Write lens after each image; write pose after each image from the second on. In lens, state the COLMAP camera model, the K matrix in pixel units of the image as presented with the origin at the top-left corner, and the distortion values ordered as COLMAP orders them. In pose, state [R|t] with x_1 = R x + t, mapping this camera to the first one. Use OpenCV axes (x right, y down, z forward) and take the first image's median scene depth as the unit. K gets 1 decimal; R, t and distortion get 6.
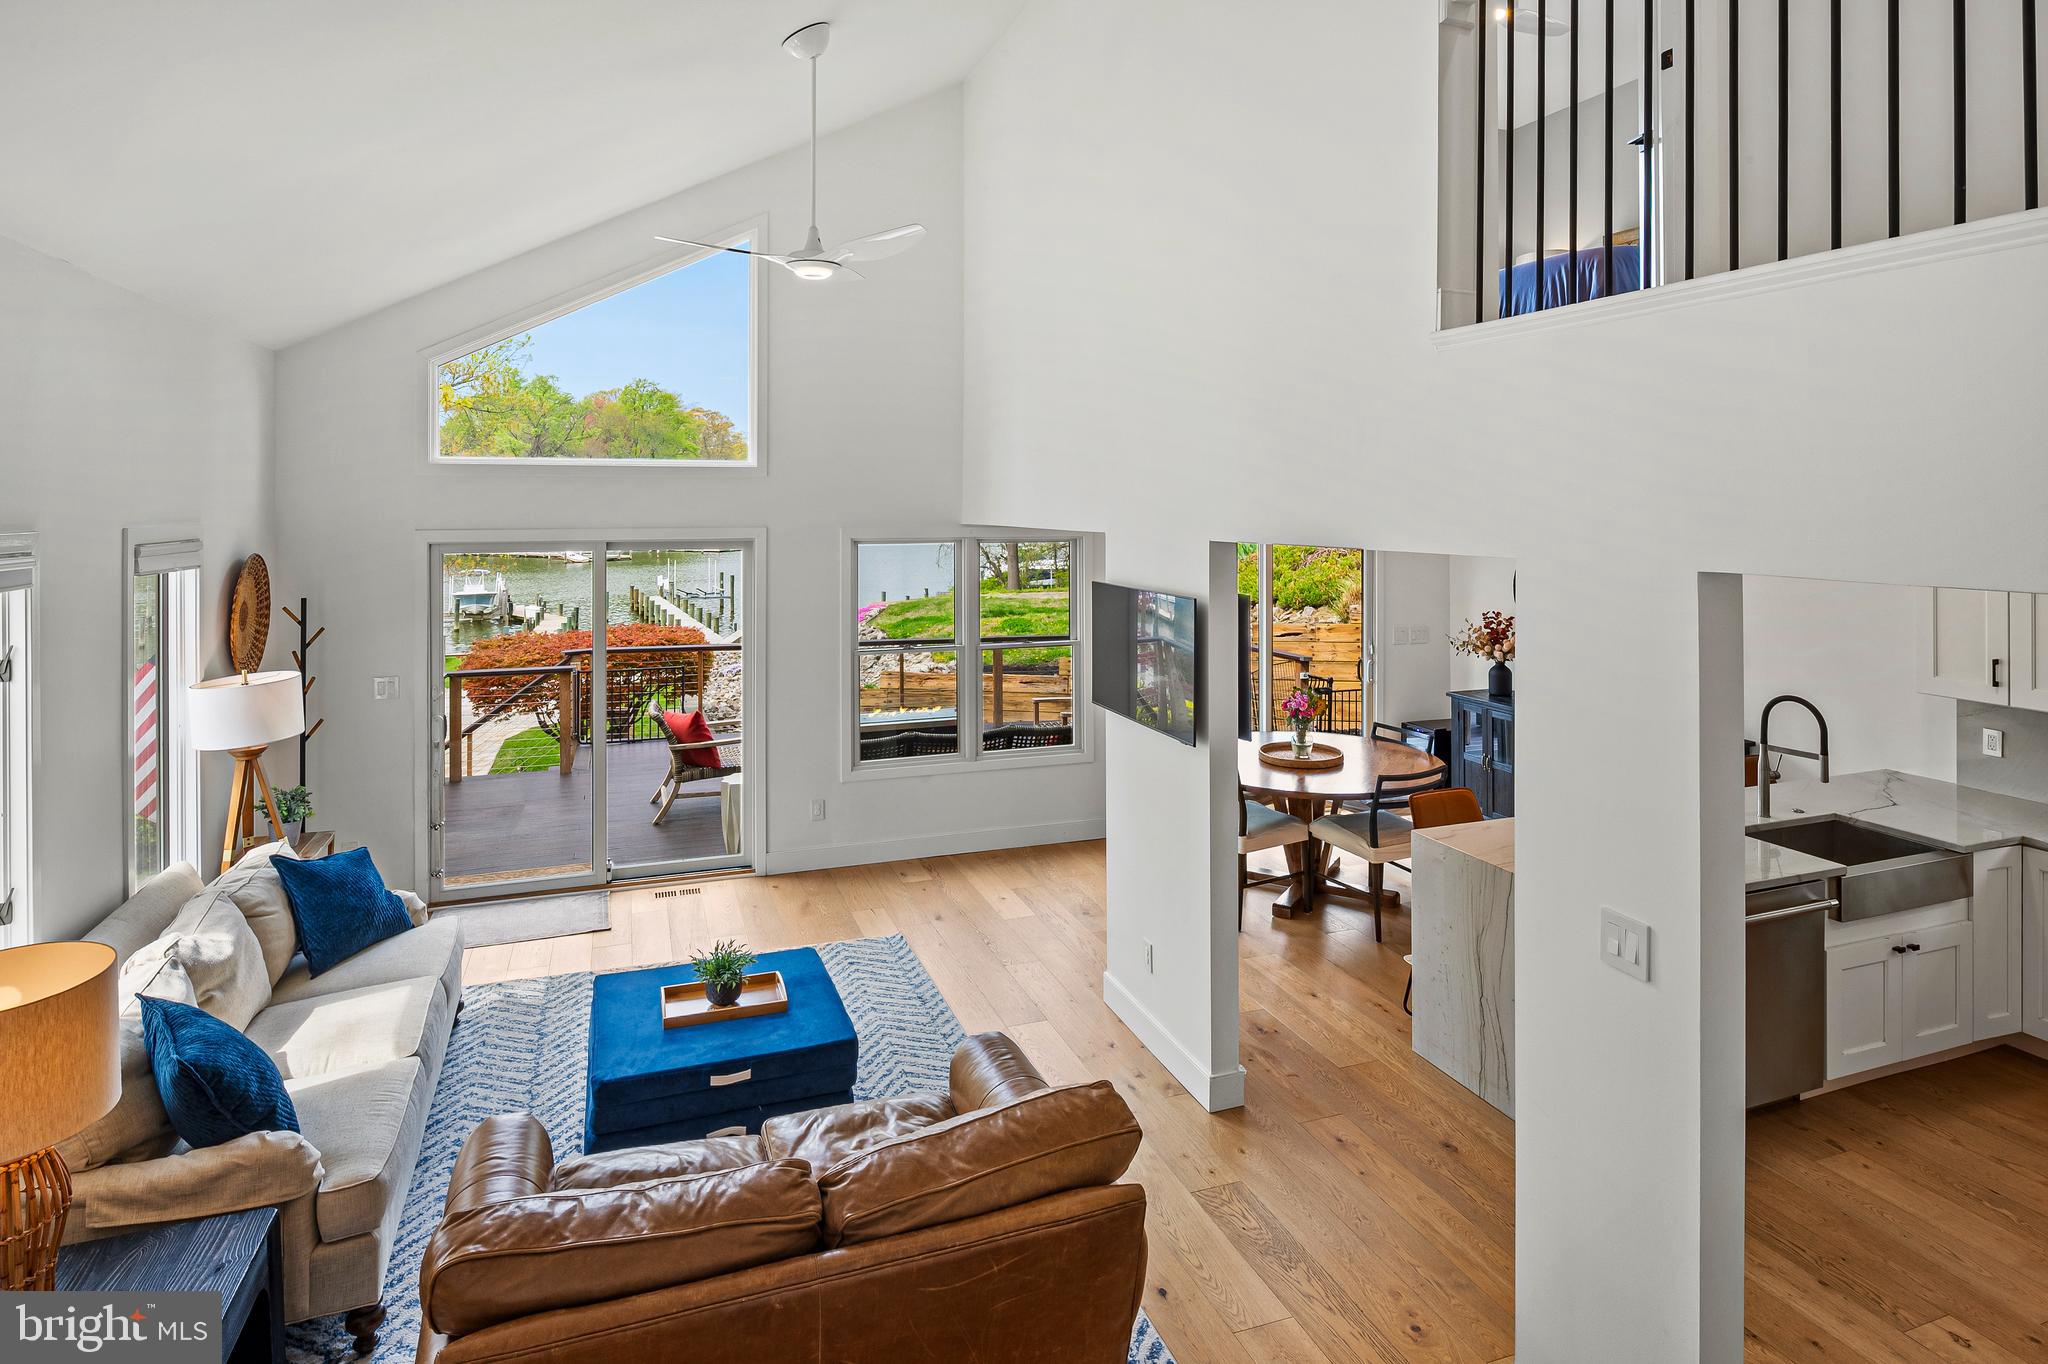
lens RADIAL K [[1109.8, 0, 1017.7], [0, 1109.8, 510.9], [0, 0, 1]] dist [-0.005671, -0.001213]
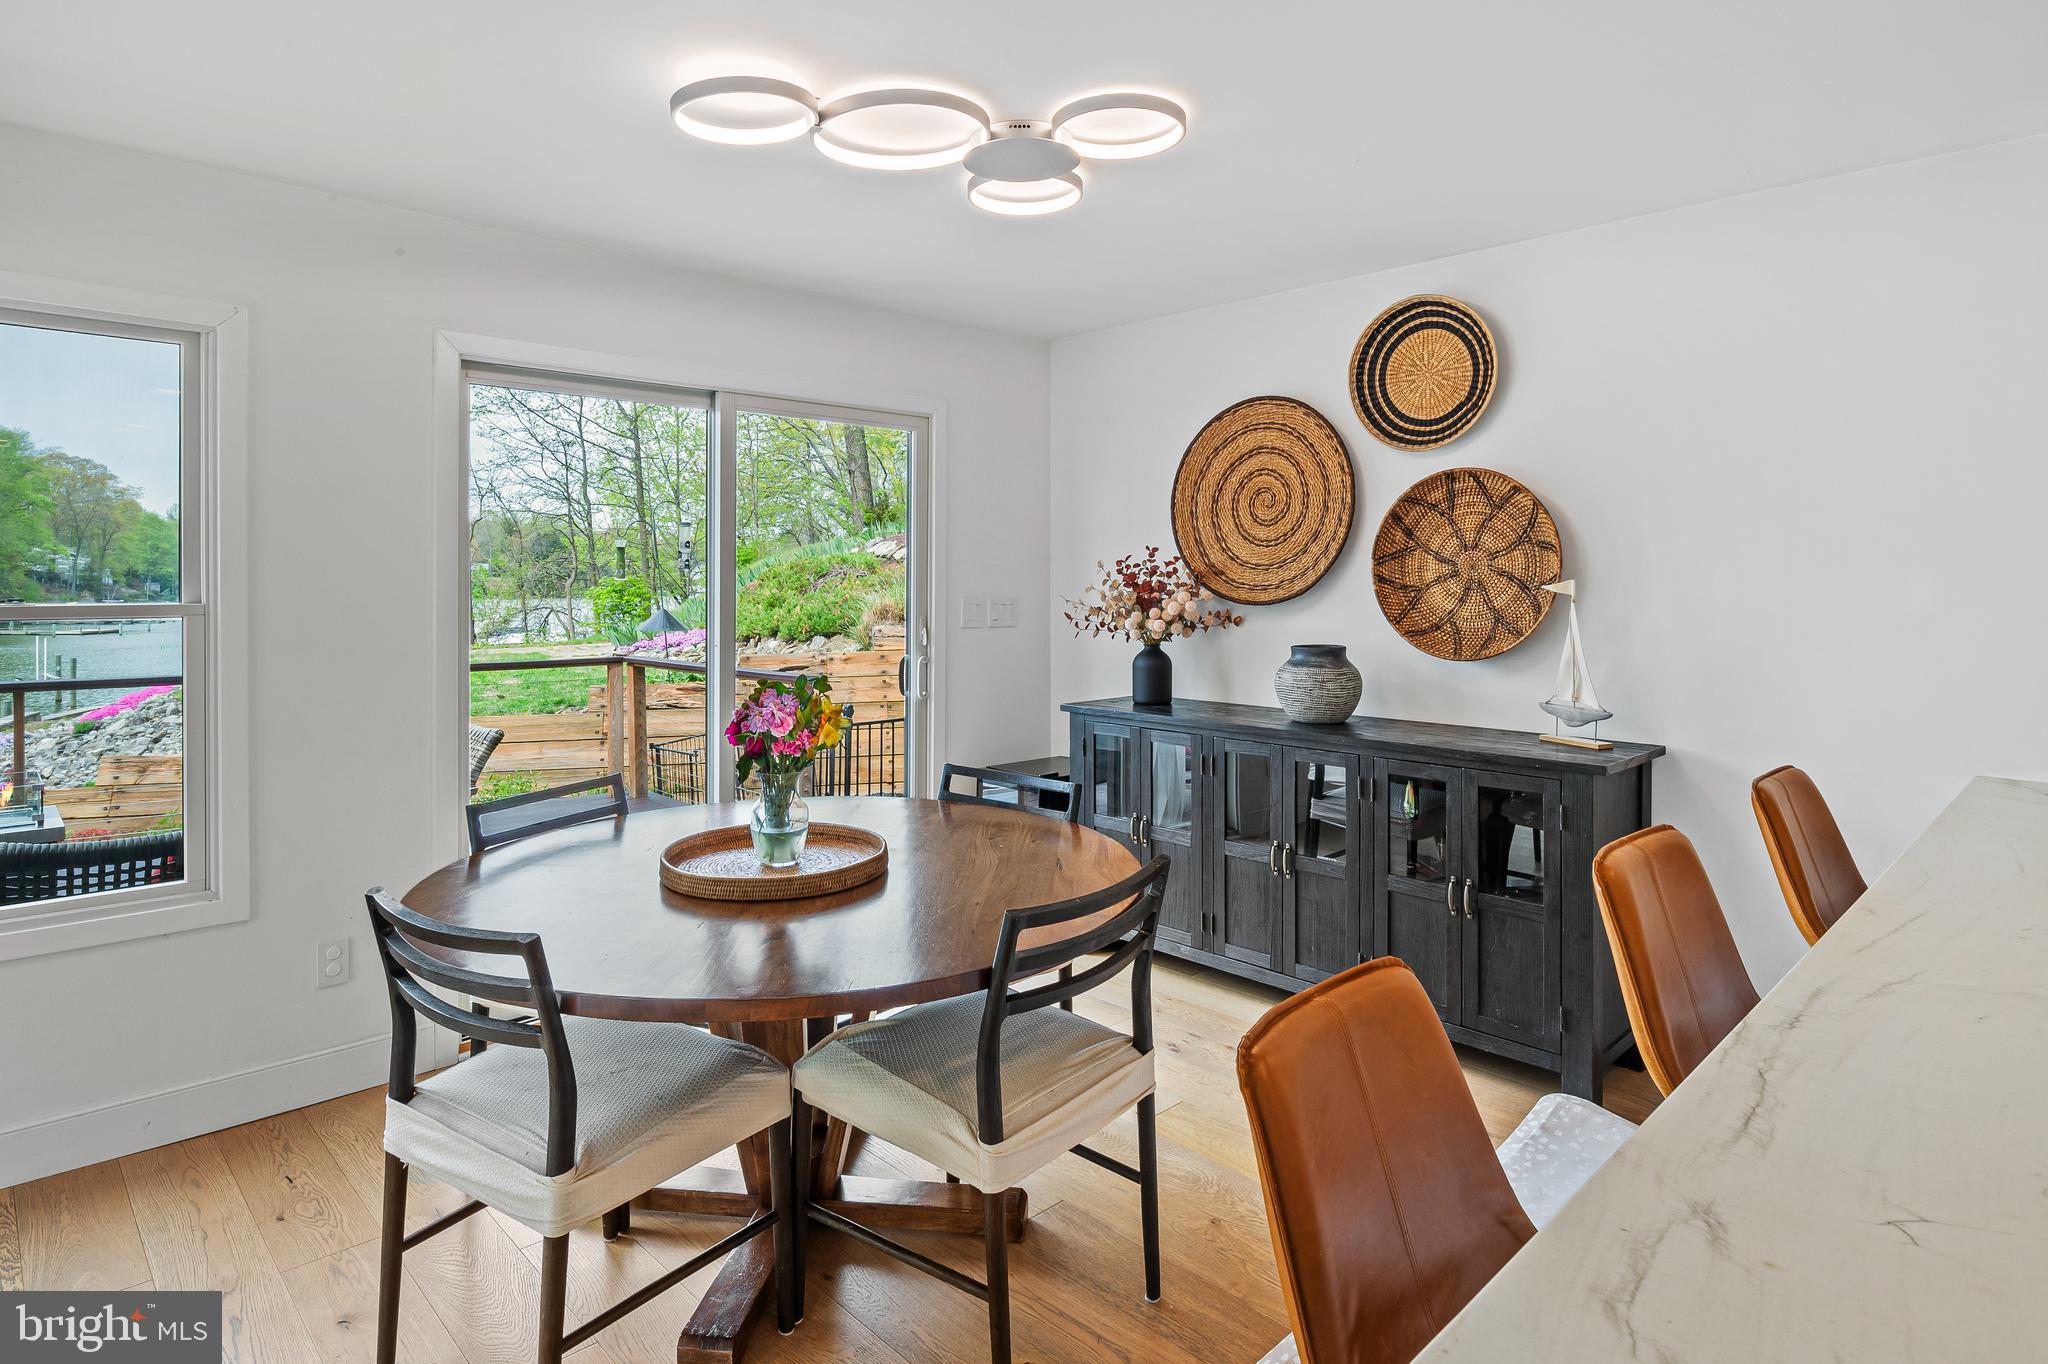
lens RADIAL K [[1111.6, 0, 1009.2], [0, 1111.6, 589.8], [0, 0, 1]] dist [-0.002816, -0.004658]
pose [[0.912507, -0.001396, 0.409059, 0.185673], [0.000775, 0.999998, 0.001686, 0.137733], [-0.409061, -0.001222, 0.912506, 0.669325]]
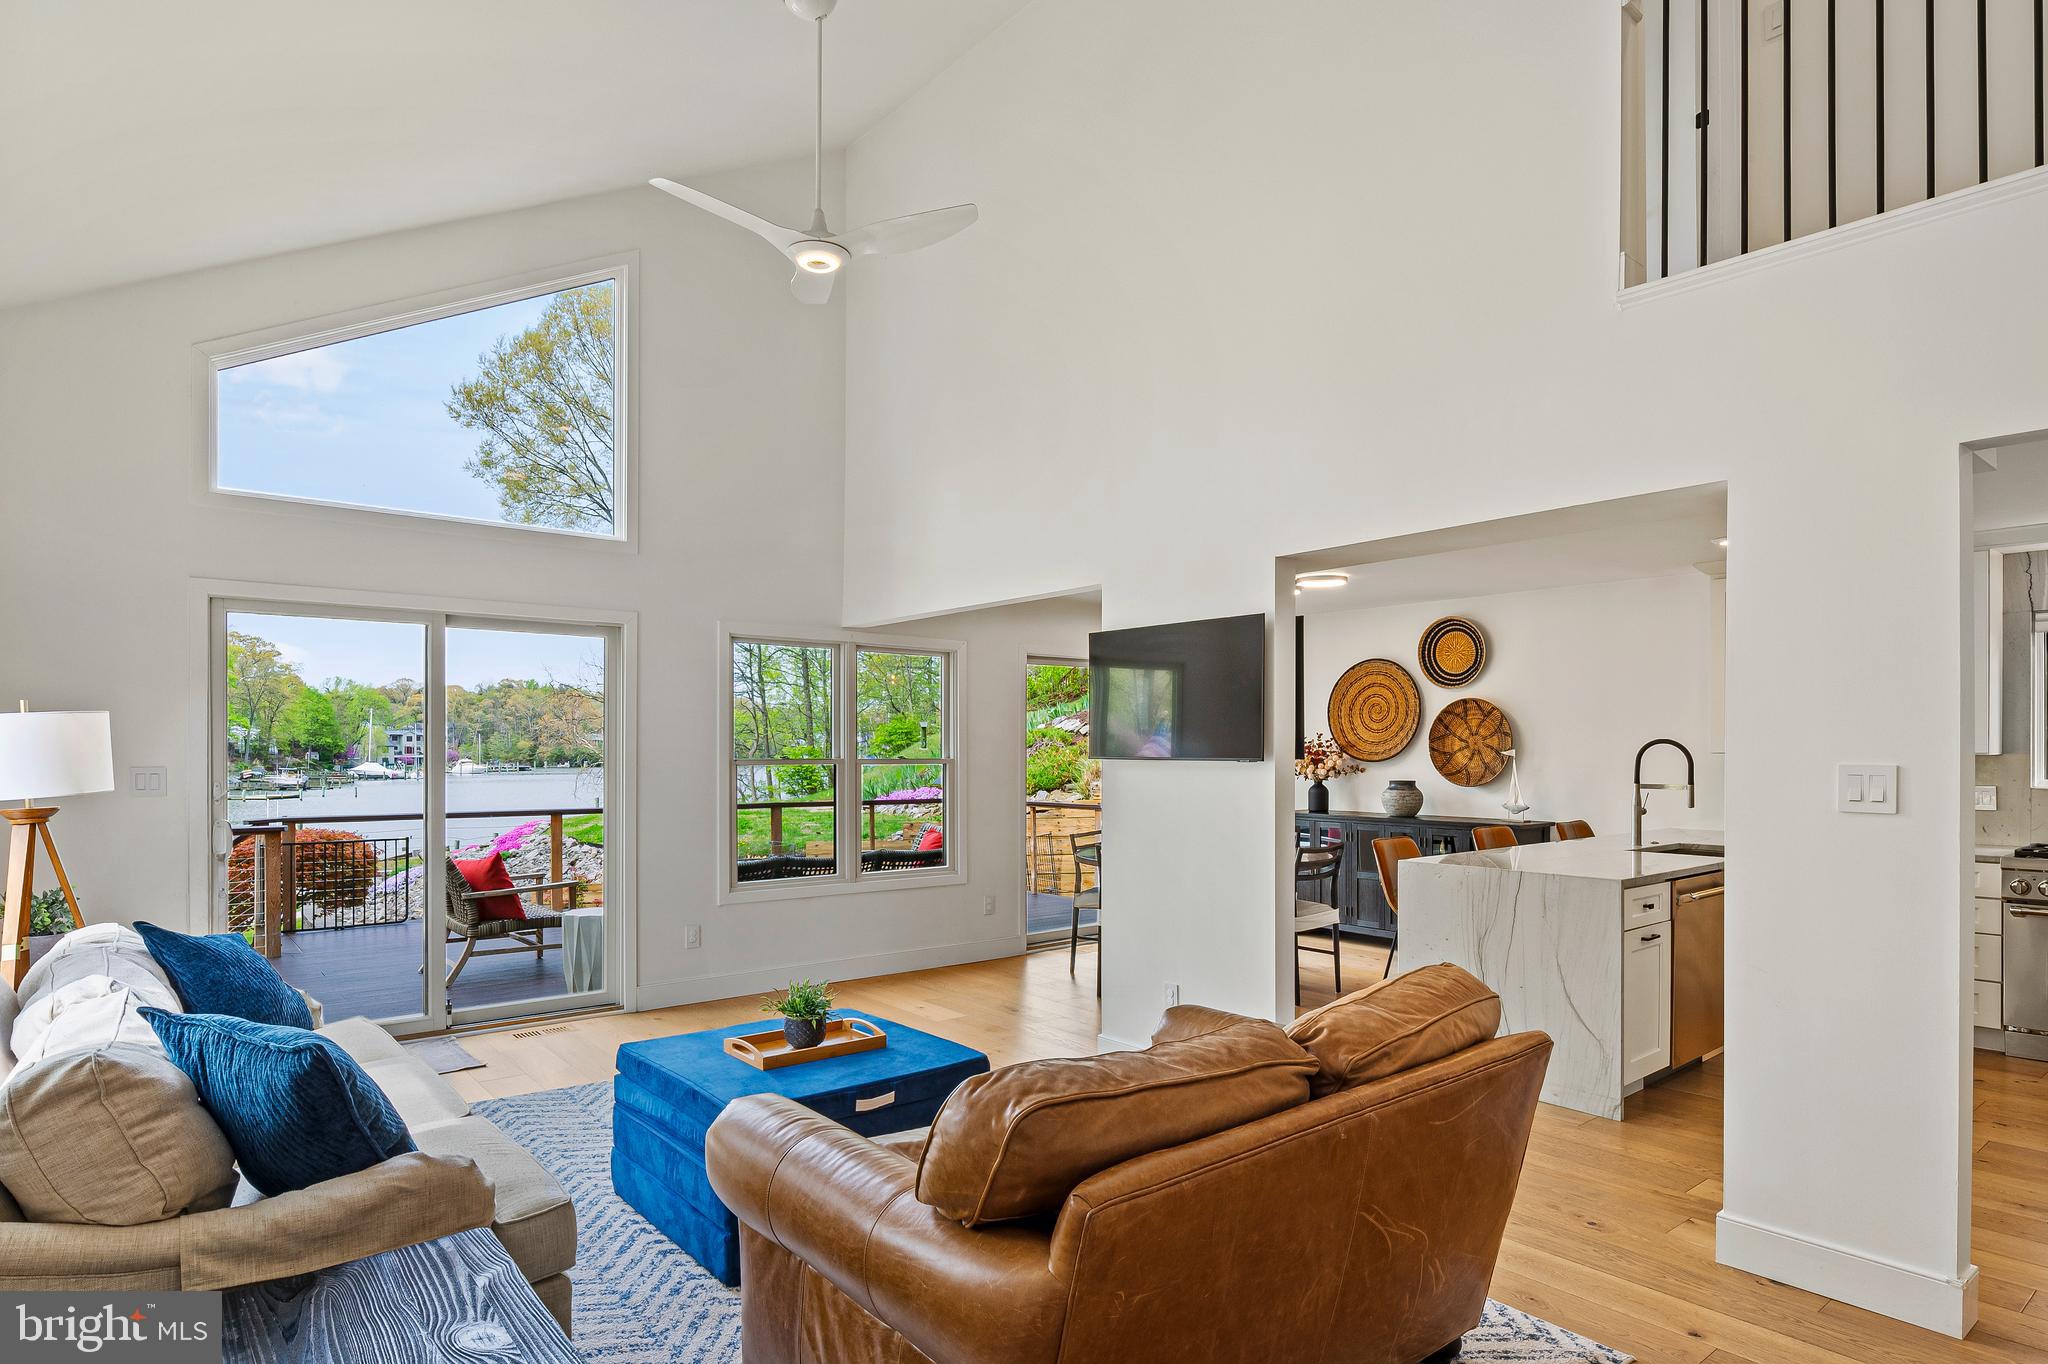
lens RADIAL K [[1111.6, 0, 1020.2], [0, 1111.6, 769.9], [0, 0, 1]] dist [-0.002816, -0.004658]
pose [[0.942605, -0.003294, 0.333892, -0.260698], [-0.000365, 0.999941, 0.010896, 0.143320], [-0.333908, -0.010392, 0.942548, 0.086234]]
